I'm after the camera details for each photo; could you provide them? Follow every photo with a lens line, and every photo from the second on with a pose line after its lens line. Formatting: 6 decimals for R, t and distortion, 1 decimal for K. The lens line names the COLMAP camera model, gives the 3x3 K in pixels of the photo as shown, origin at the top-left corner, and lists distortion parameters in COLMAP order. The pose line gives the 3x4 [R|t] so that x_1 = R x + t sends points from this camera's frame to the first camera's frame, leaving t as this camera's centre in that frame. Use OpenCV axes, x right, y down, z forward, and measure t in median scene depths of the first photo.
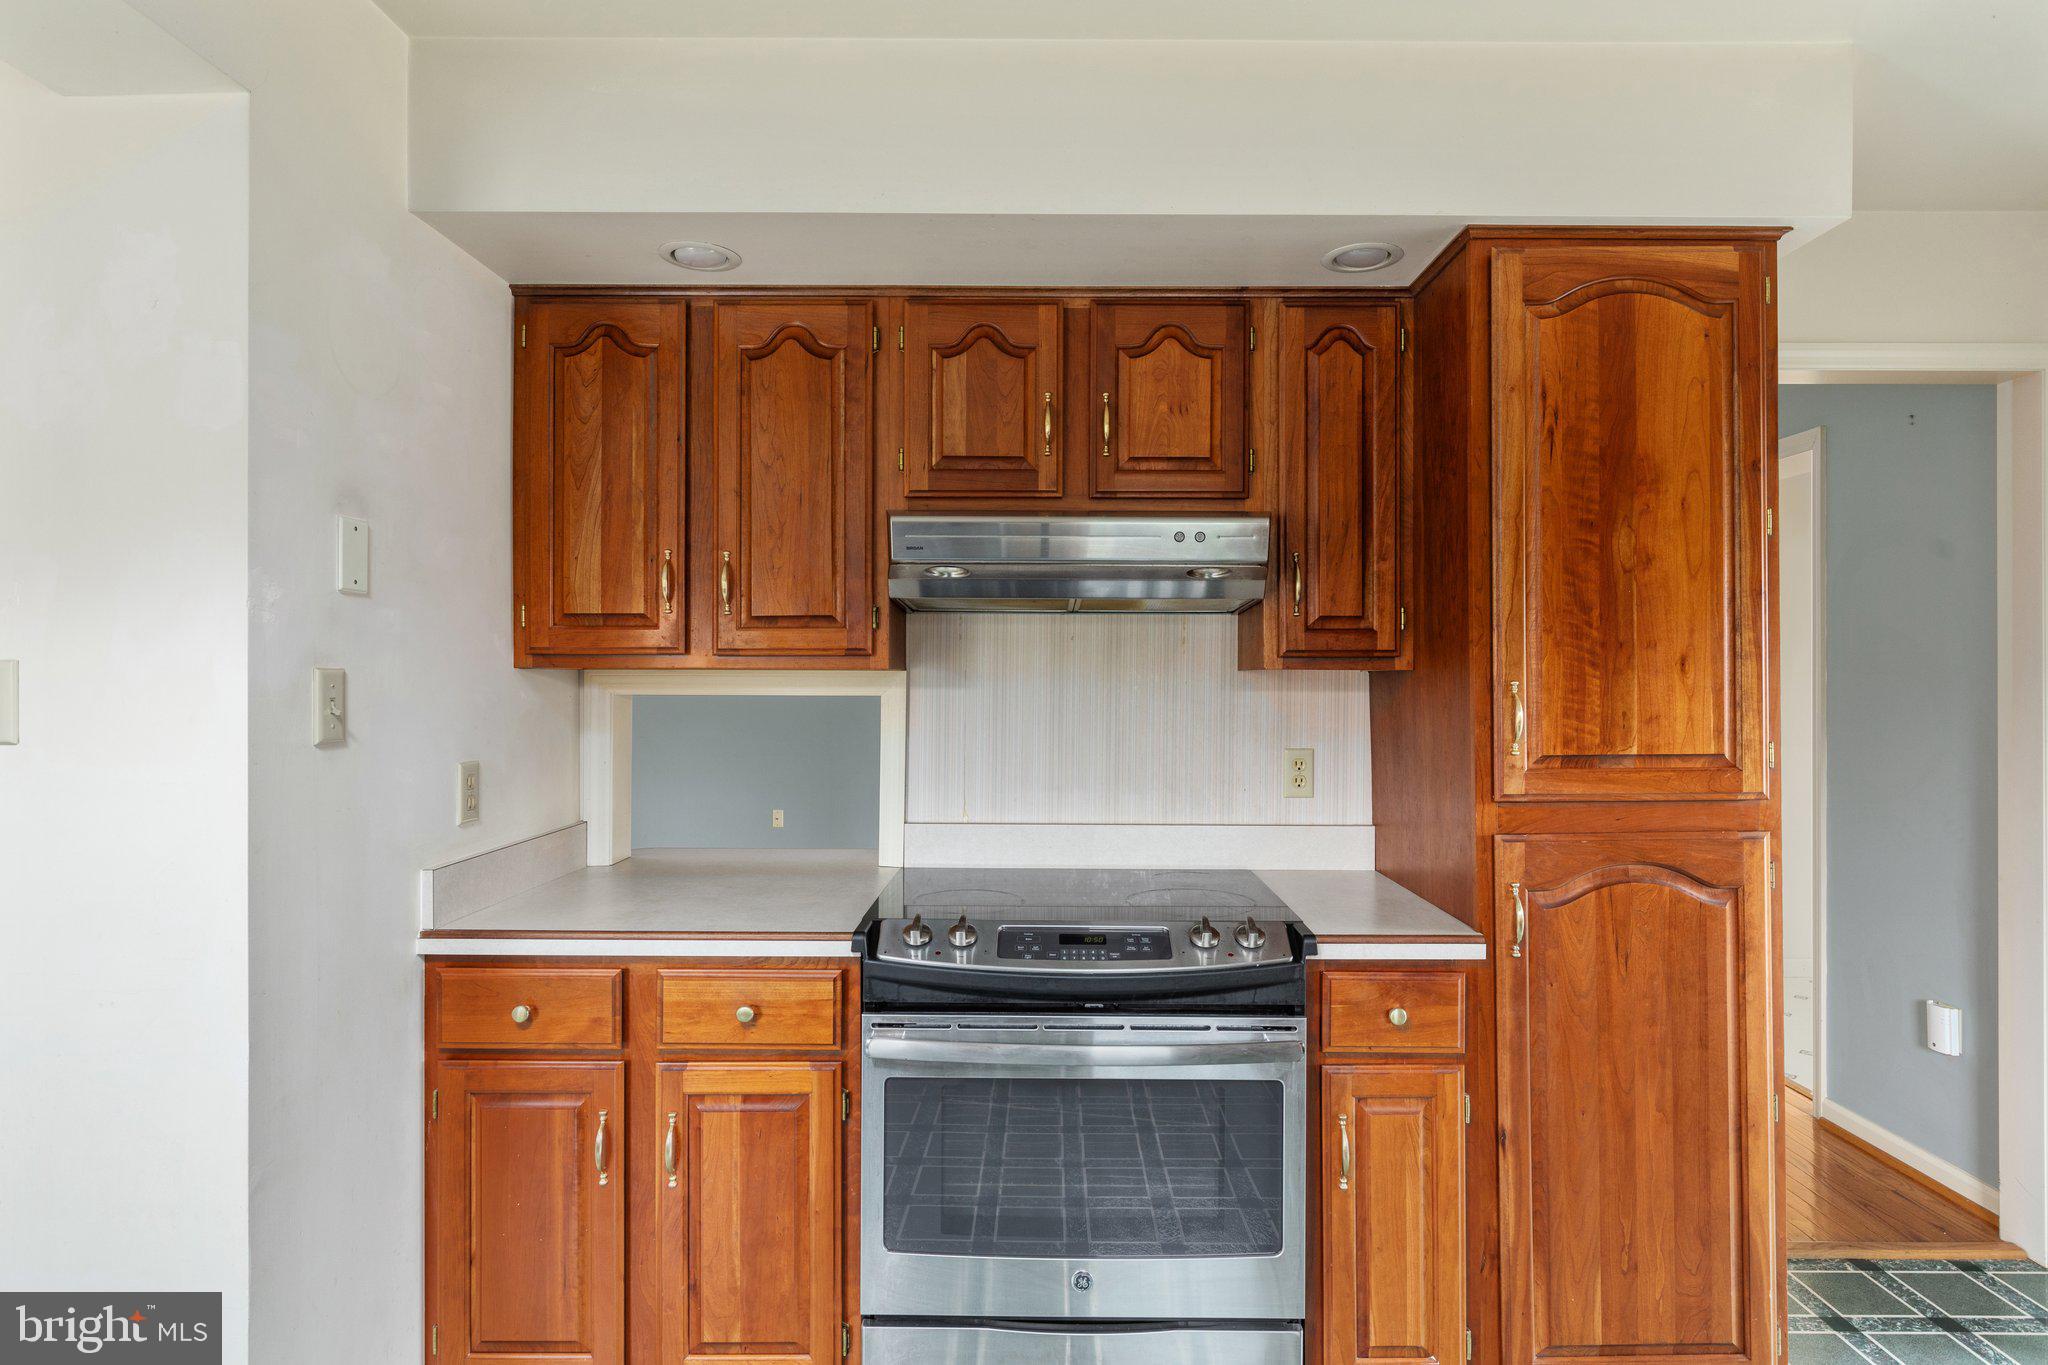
lens RADIAL K [[1052.7, 0, 1024.0], [0, 1052.7, 673.4], [0, 0, 1]] dist [0.000541, 0.000248]
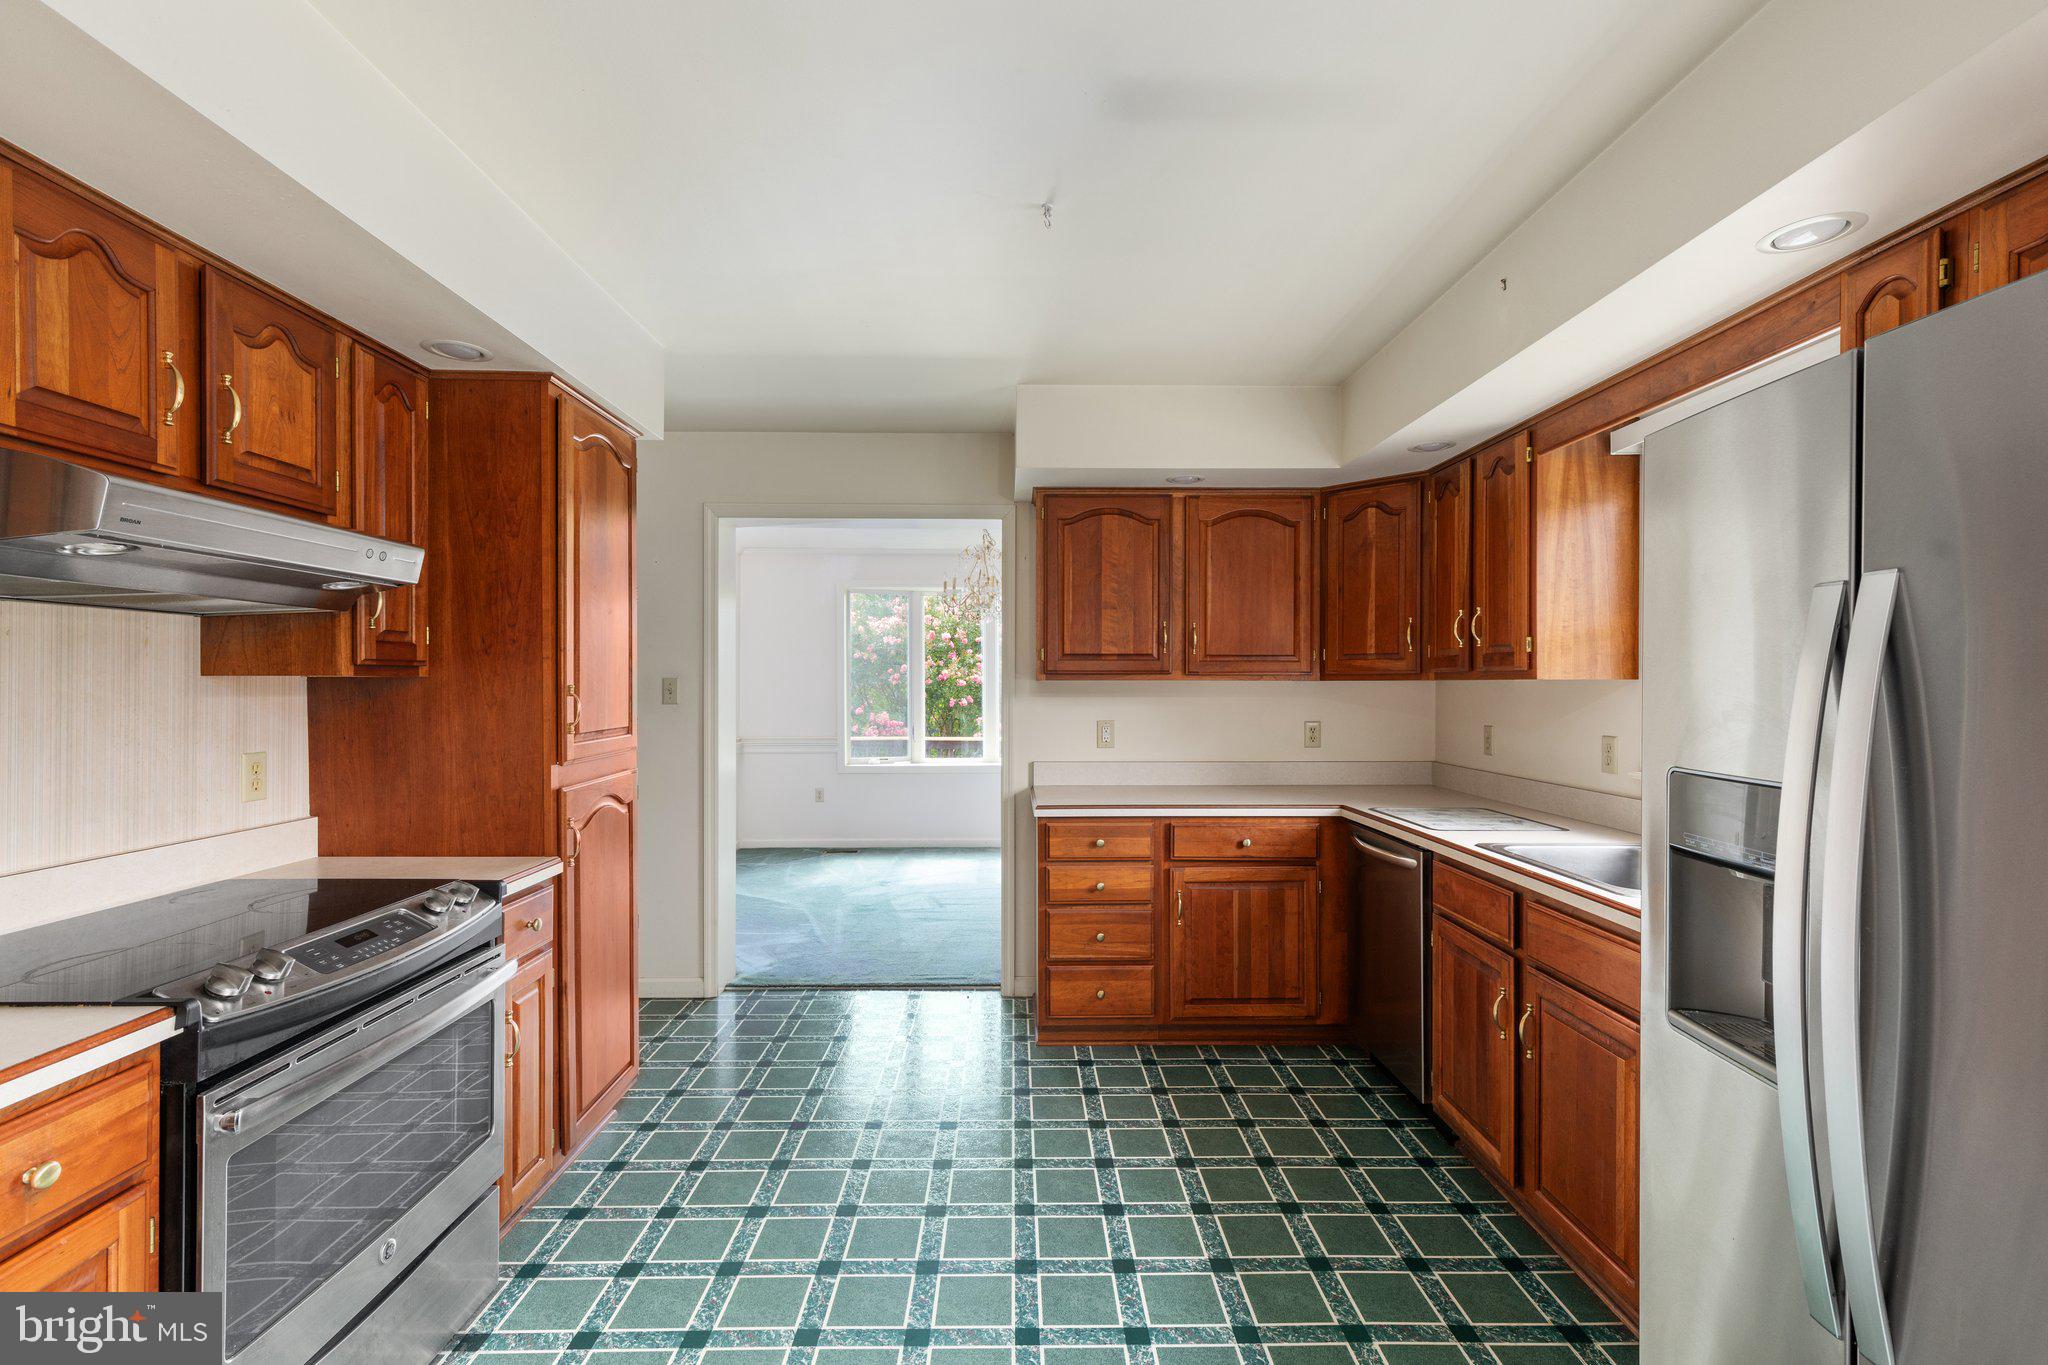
lens RADIAL K [[926.1, 0, 1025.6], [0, 926.1, 682.5], [0, 0, 1]] dist [0.008340, -0.000584]
pose [[-0.022590, -0.002683, 0.999741, -0.751095], [-0.009537, 0.999951, 0.002468, -0.005974], [-0.999699, -0.009479, -0.022615, 0.316867]]
